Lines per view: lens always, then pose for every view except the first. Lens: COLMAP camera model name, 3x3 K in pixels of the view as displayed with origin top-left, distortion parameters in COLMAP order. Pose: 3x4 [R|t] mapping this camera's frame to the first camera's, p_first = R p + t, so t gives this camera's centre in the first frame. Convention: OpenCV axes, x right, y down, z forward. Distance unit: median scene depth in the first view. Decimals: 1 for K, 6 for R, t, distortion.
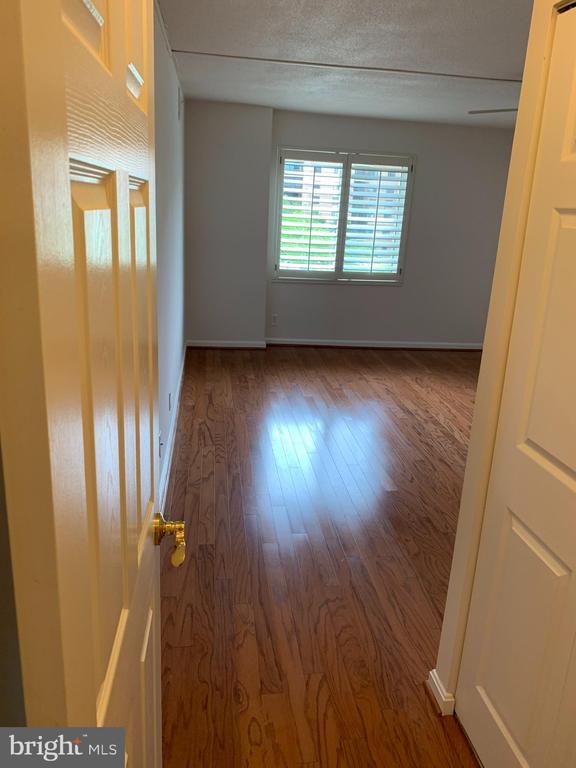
lens RADIAL K [[585.1, 0, 288.0], [0, 585.1, 384.0], [0, 0, 1]] dist [0.070612, -0.158776]
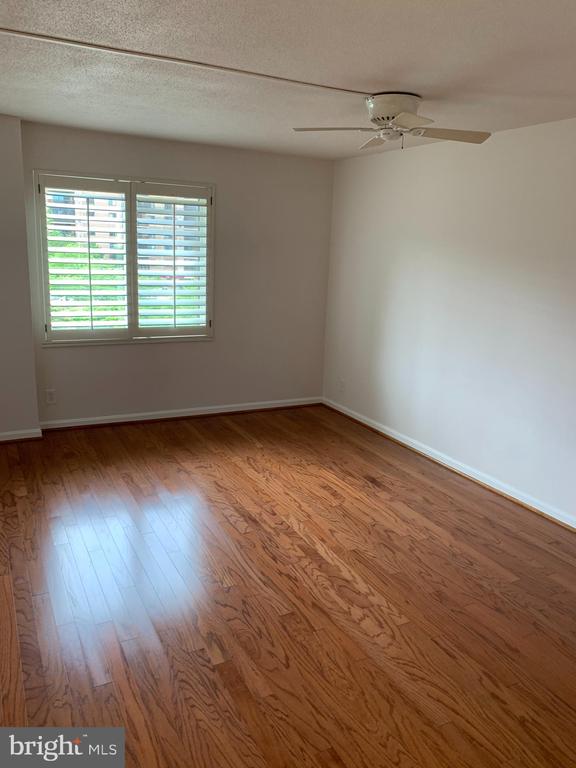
lens RADIAL K [[585.1, 0, 288.0], [0, 585.1, 384.0], [0, 0, 1]] dist [0.070612, -0.158776]
pose [[0.937017, -0.093726, 0.336473, 0.009811], [0.108870, 0.993706, -0.026383, -0.083611], [-0.331883, 0.061353, 0.941323, 0.219390]]
